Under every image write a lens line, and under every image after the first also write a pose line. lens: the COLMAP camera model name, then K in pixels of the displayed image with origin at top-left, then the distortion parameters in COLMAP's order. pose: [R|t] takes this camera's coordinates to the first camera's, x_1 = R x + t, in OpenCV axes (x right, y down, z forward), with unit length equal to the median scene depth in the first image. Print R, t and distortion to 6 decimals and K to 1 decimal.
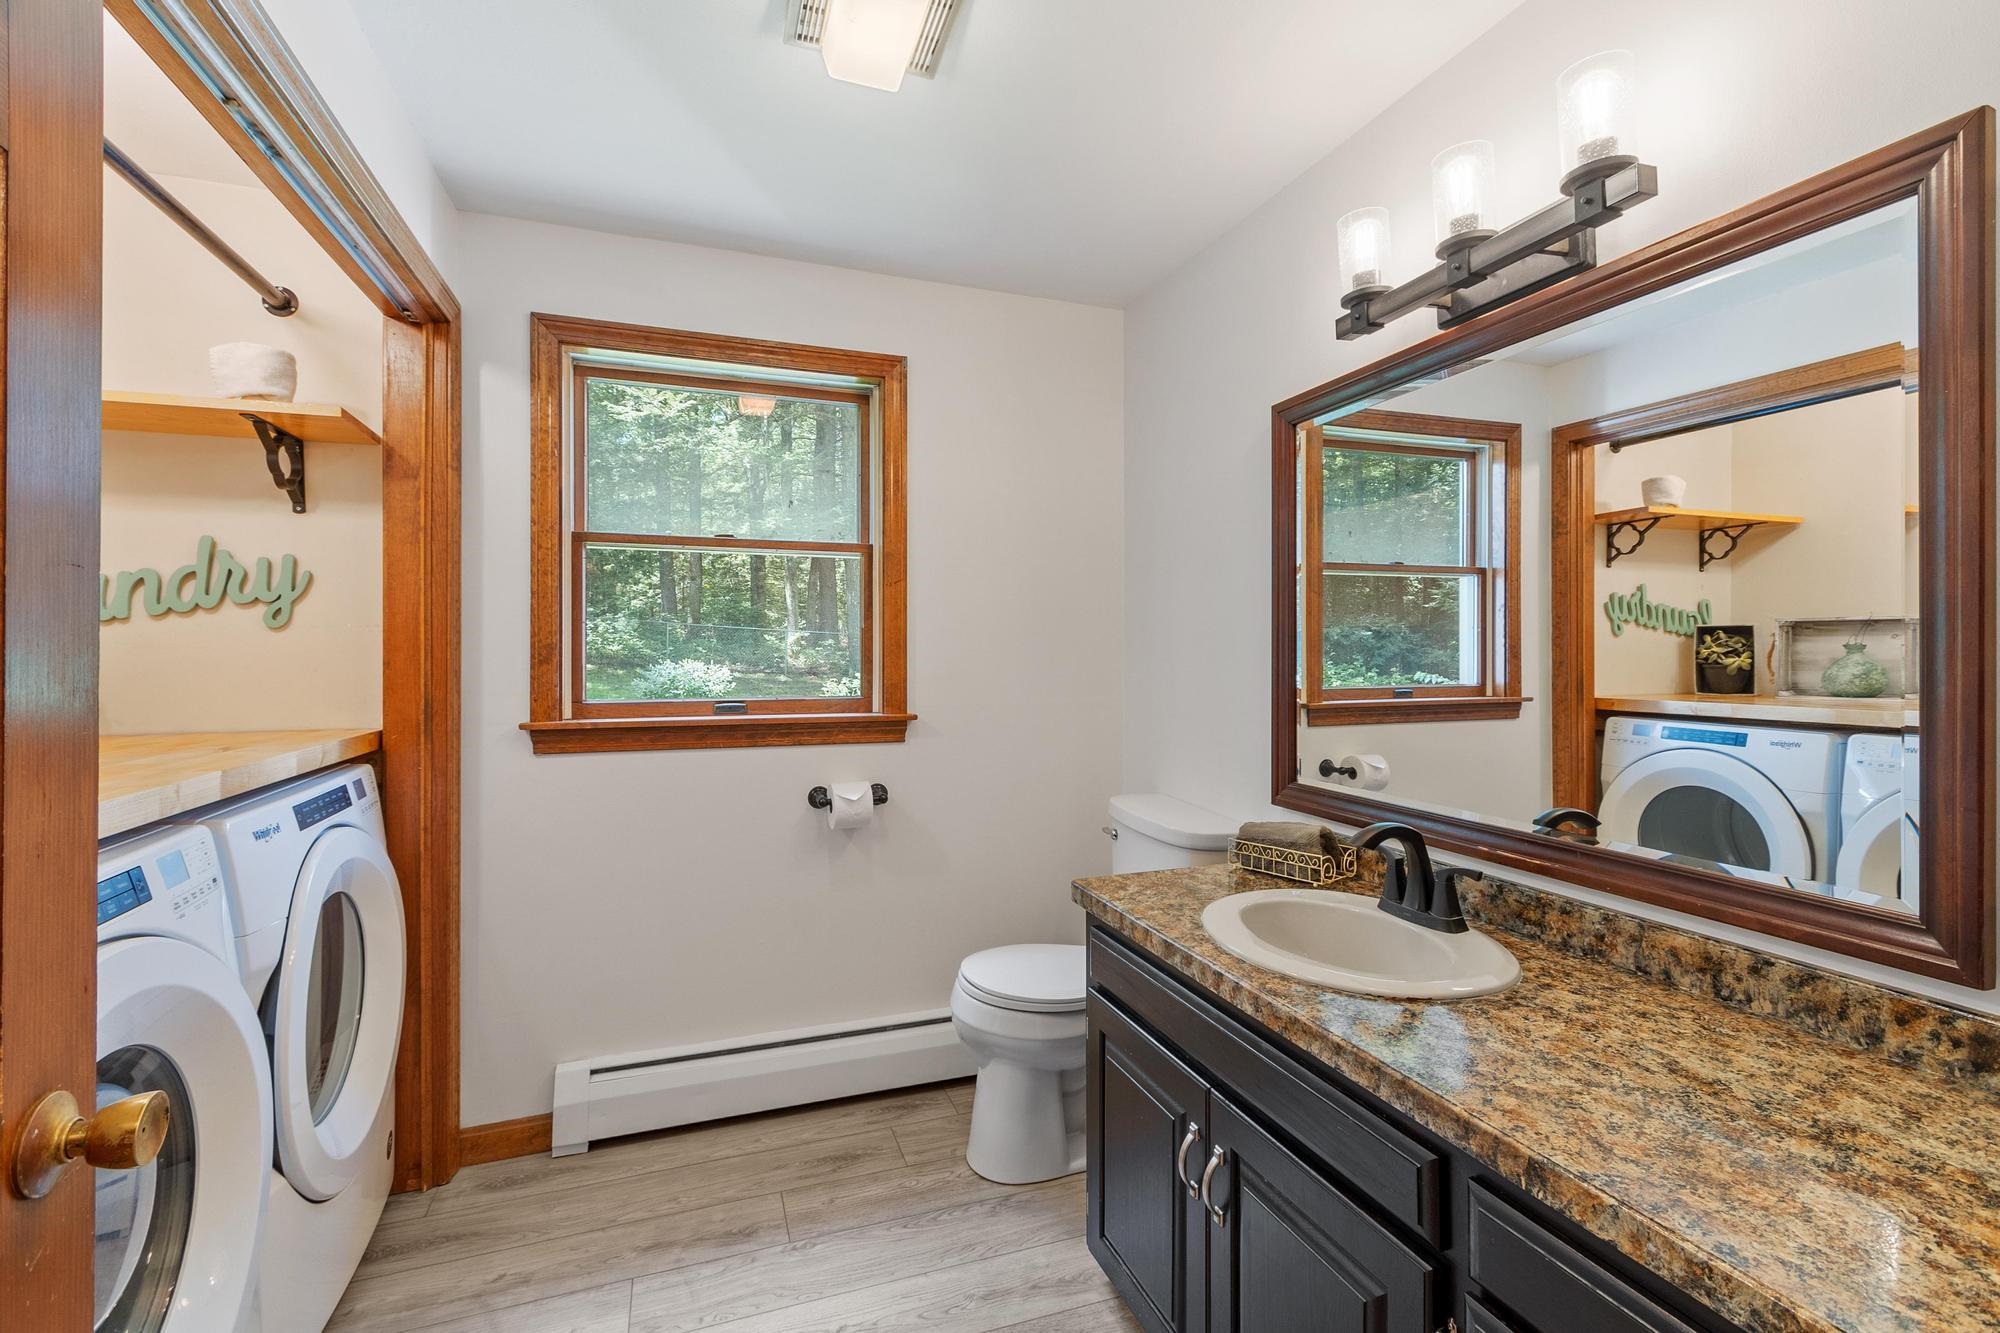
lens RADIAL K [[874.8, 0, 1001.4], [0, 874.8, 659.9], [0, 0, 1]] dist [0.000816, 0.000296]
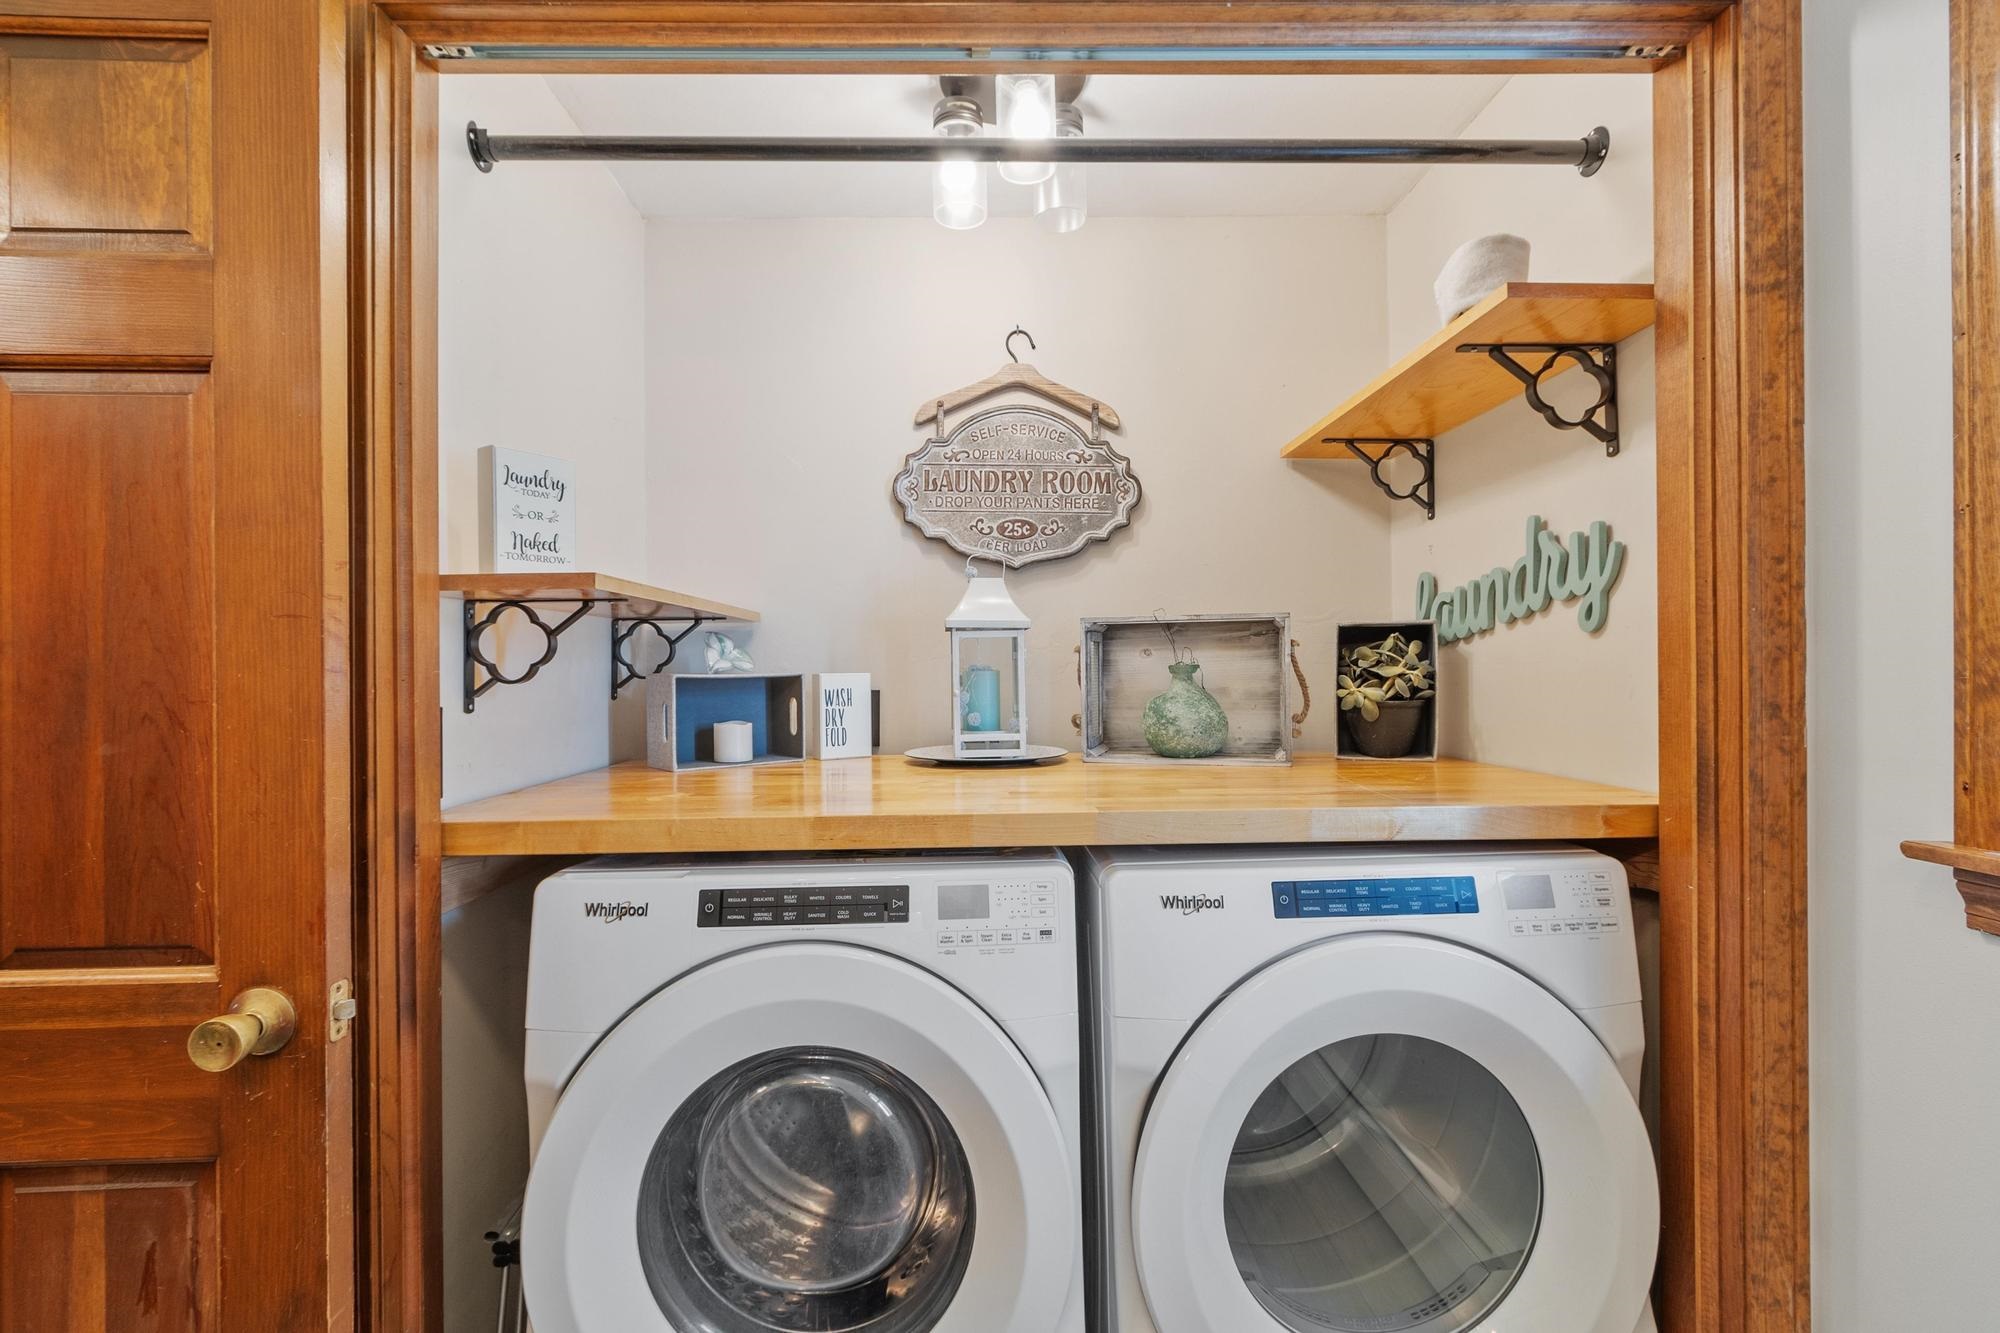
lens RADIAL K [[874.8, 0, 1001.4], [0, 874.8, 659.9], [0, 0, 1]] dist [0.000816, 0.000296]
pose [[-0.314659, -0.005002, -0.949192, -0.033629], [0.000813, 0.999984, -0.005539, -0.010444], [0.949204, -0.002515, -0.314650, 0.773641]]
